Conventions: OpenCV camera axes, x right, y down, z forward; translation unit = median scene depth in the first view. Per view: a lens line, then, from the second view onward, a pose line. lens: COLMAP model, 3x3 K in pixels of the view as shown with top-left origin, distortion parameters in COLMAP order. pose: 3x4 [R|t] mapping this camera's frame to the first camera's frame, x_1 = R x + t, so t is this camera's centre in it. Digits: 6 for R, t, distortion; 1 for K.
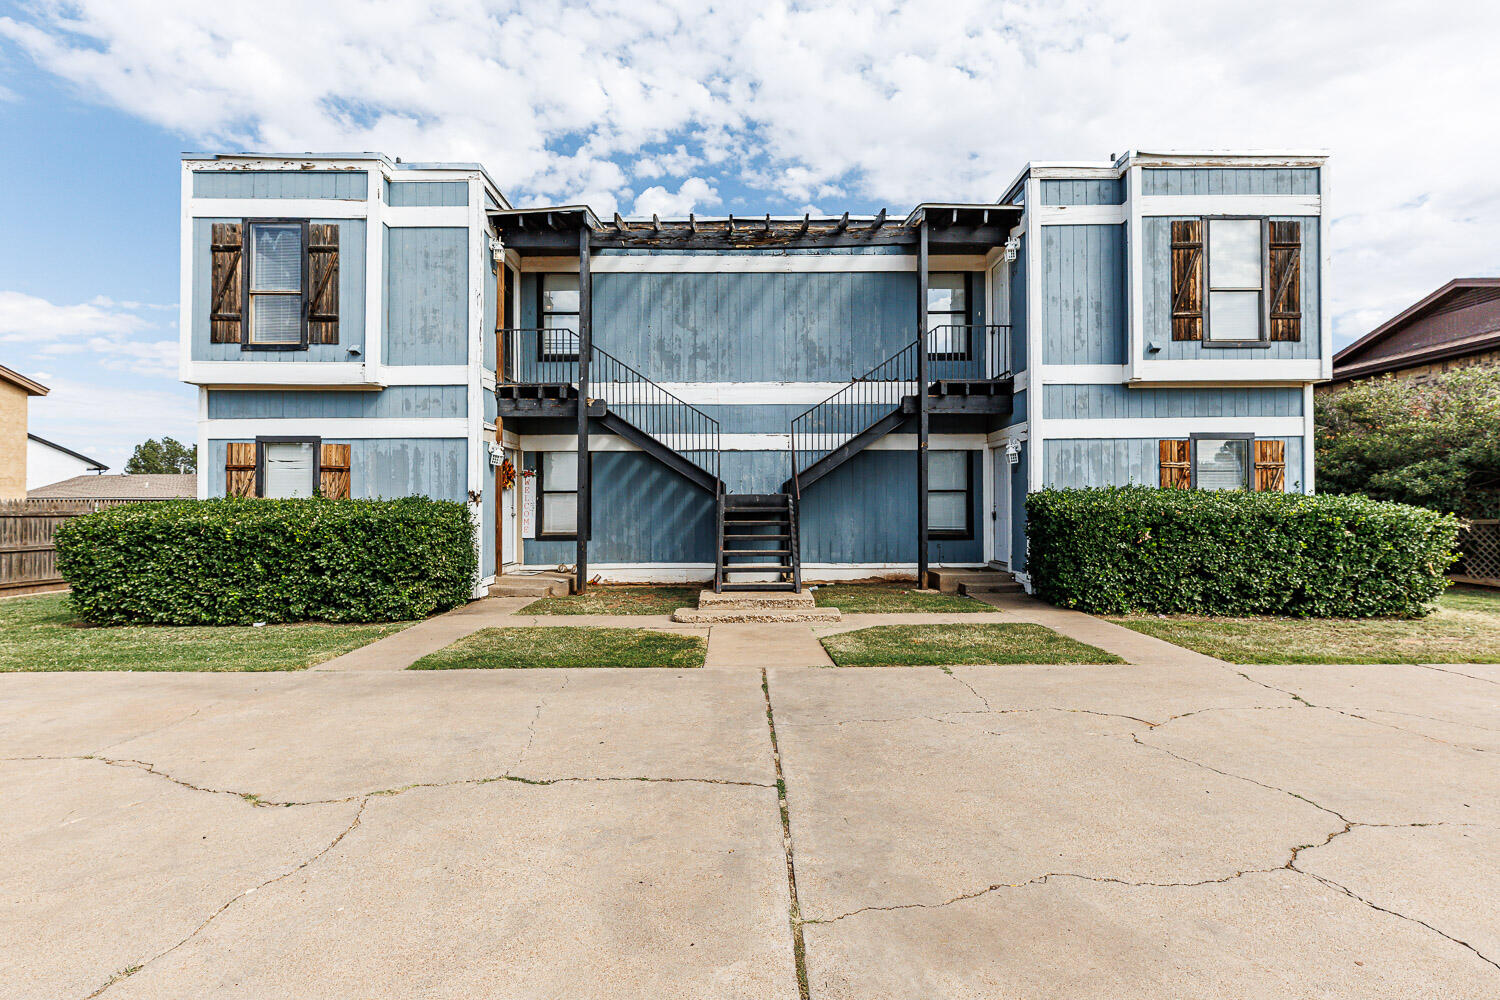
lens RADIAL K [[671.0, 0, 756.8], [0, 671.0, 496.2], [0, 0, 1]] dist [-0.001184, -0.000001]
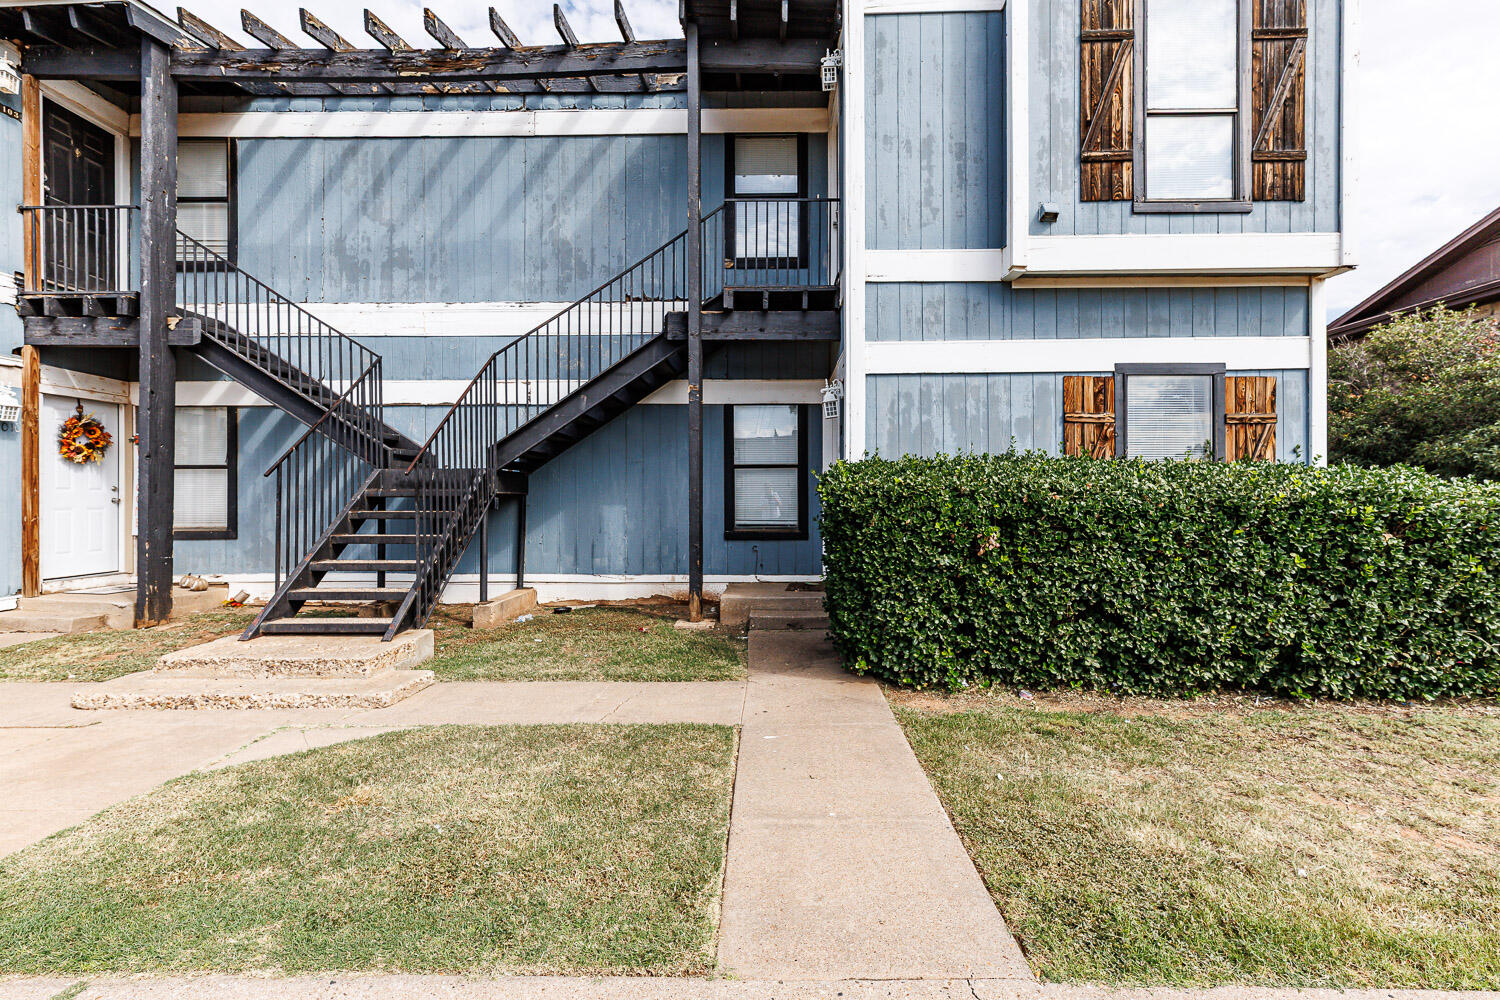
lens RADIAL K [[686.9, 0, 751.2], [0, 686.9, 491.3], [0, 0, 1]] dist [-0.000713, 0.001486]
pose [[0.999912, 0.001424, -0.013220, 0.341832], [-0.001294, 0.999951, 0.009839, 0.012912], [0.013233, -0.009821, 0.999864, 0.398937]]
